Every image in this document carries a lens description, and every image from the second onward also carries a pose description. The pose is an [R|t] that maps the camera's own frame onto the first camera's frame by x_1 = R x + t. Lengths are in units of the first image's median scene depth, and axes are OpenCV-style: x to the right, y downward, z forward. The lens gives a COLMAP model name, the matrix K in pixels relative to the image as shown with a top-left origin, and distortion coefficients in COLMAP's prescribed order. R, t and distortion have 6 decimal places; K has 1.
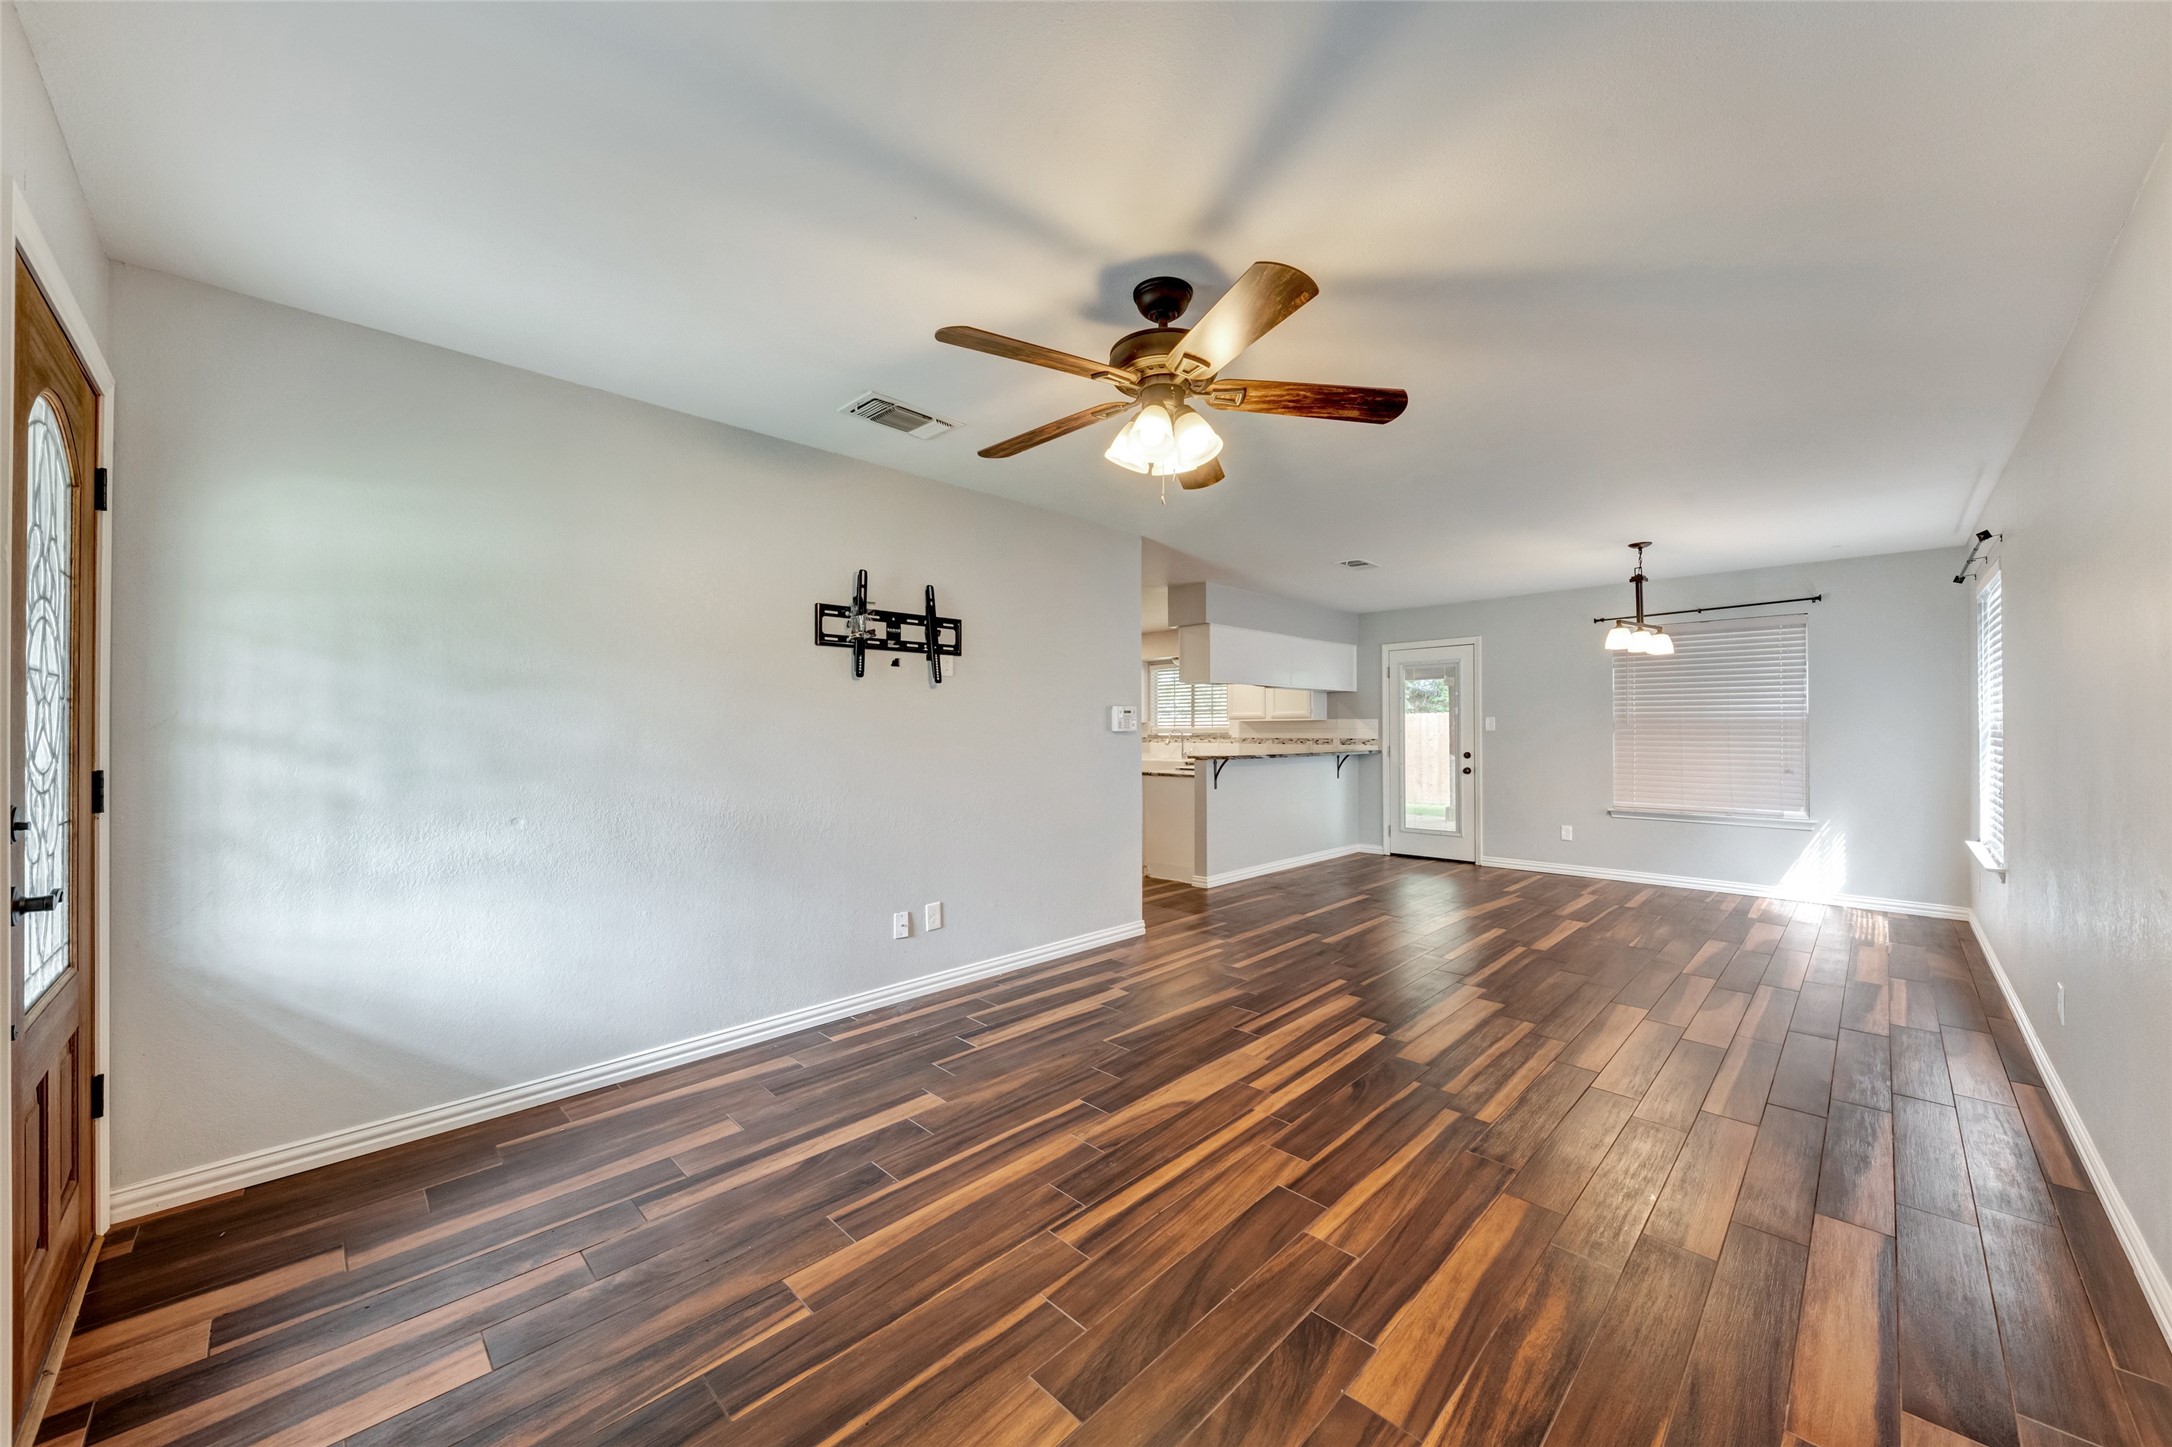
lens RADIAL K [[787.7, 0, 1086.0], [0, 787.7, 723.5], [0, 0, 1]] dist [-0.001968, -0.000390]
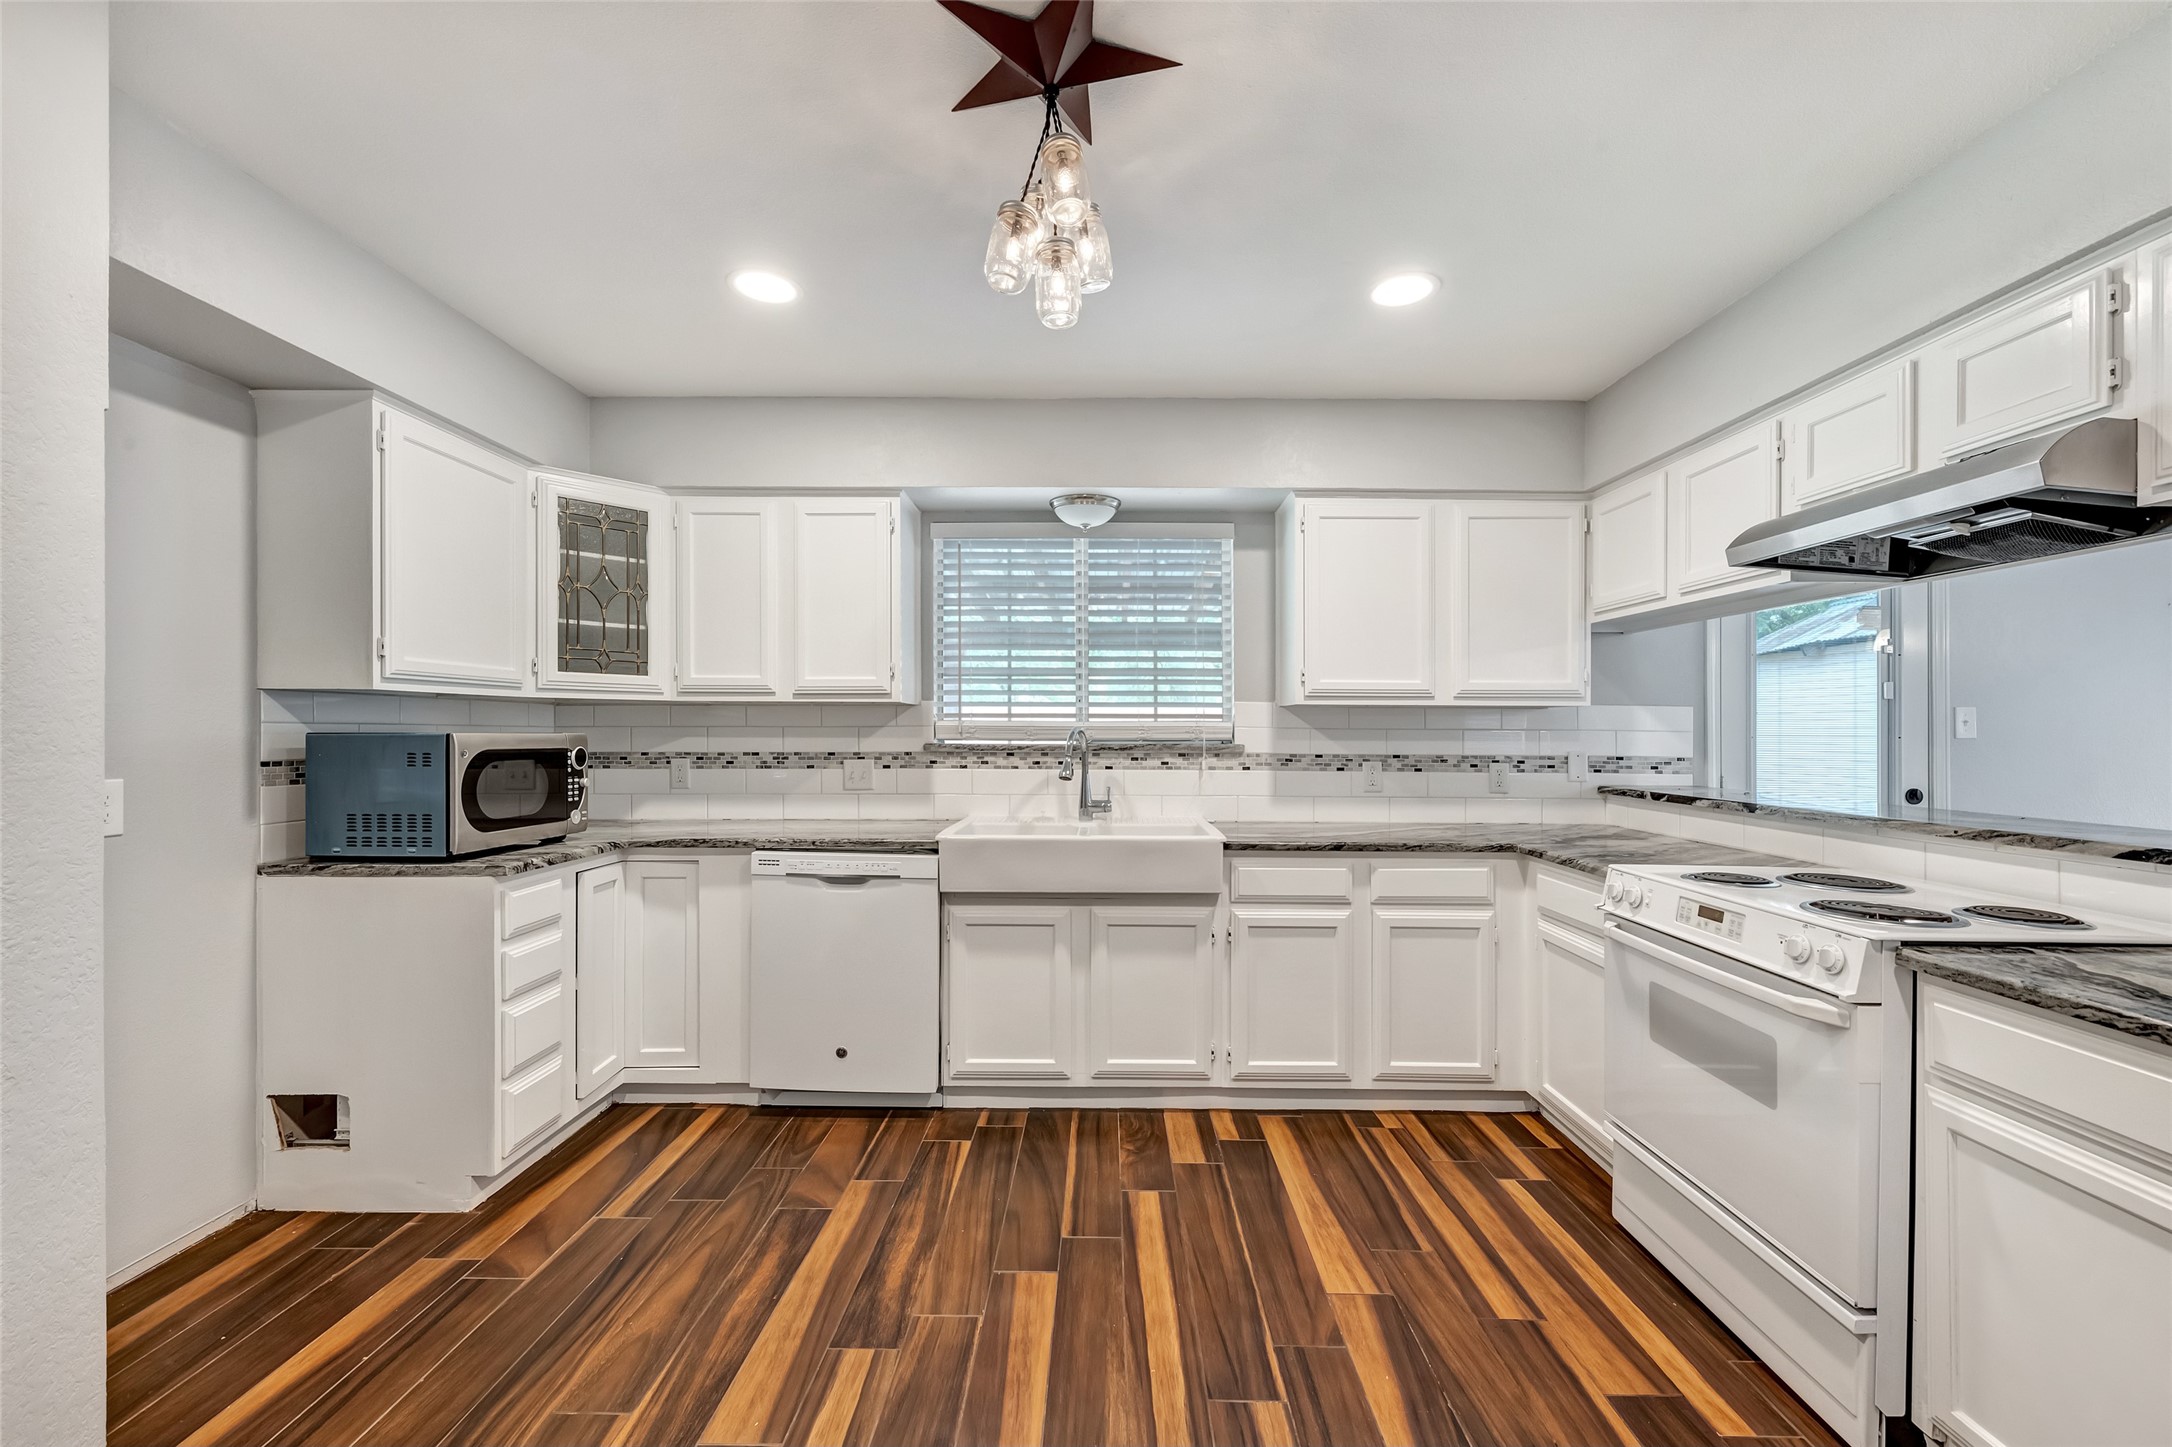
lens RADIAL K [[872.1, 0, 1092.3], [0, 872.1, 726.5], [0, 0, 1]] dist [-0.000146, 0.000082]
pose [[0.714301, 0.010235, 0.699763, -0.187121], [-0.013180, 0.999912, -0.001172, 0.011256], [-0.699714, -0.008386, 0.714374, 1.148510]]
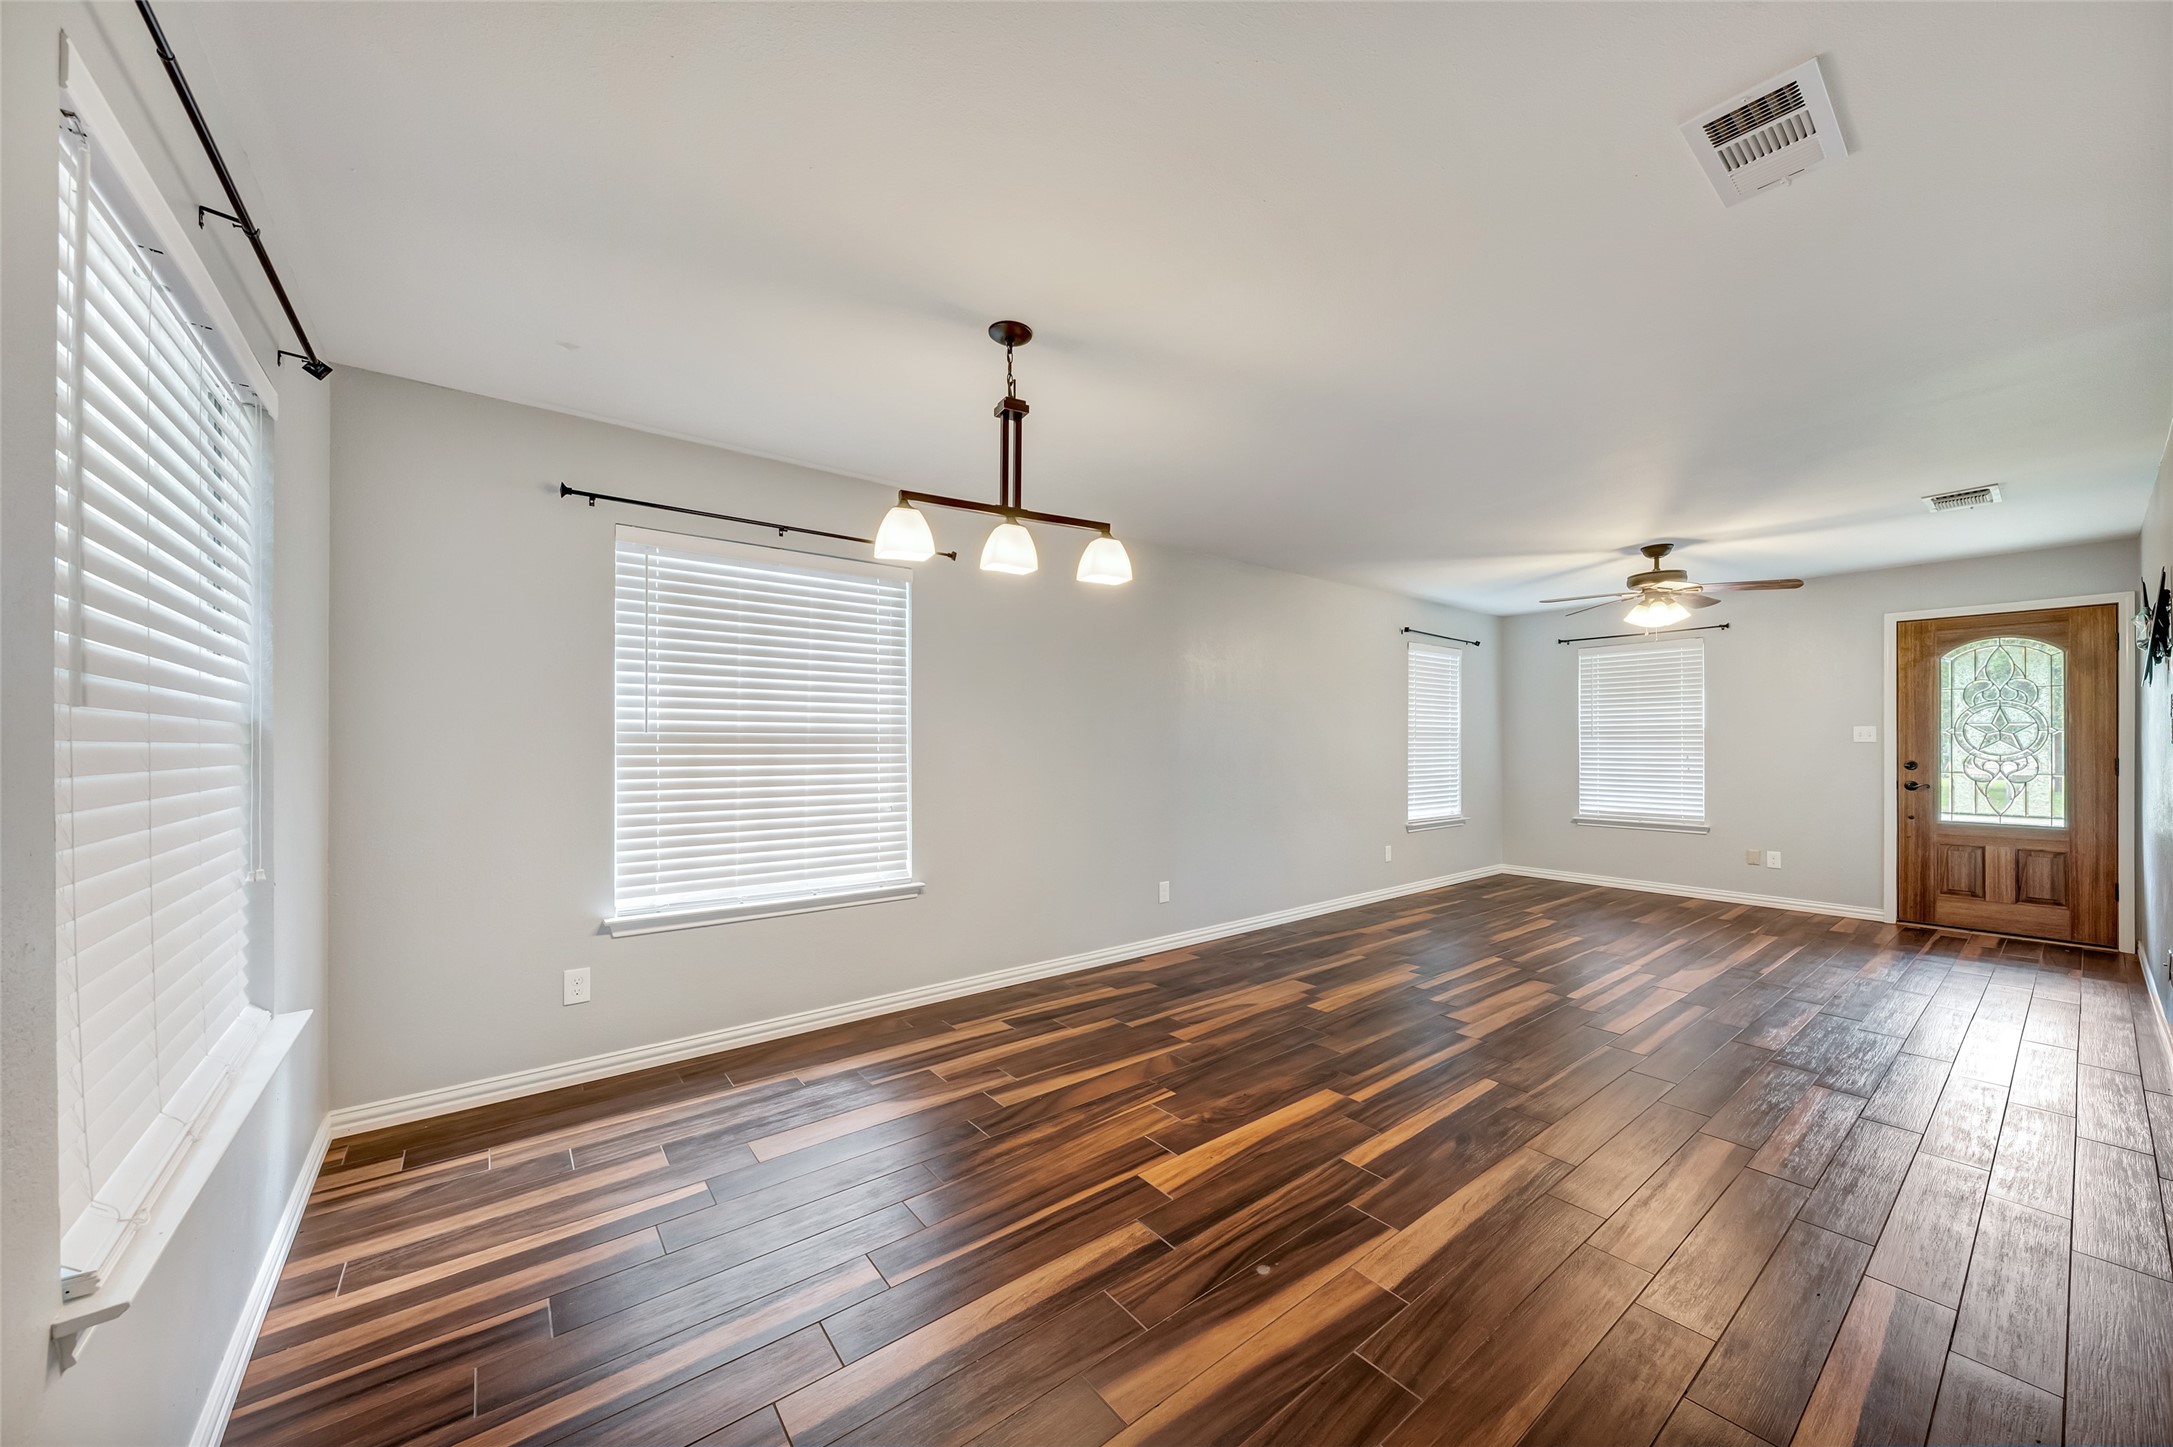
lens RADIAL K [[783.0, 0, 1096.9], [0, 783.0, 731.9], [0, 0, 1]] dist [0.000190, -0.000113]
pose [[-0.993847, 0.001876, 0.110743, 0.495249], [-0.000427, 0.999784, -0.020769, 0.009276], [-0.110758, -0.020688, -0.993632, 1.174190]]
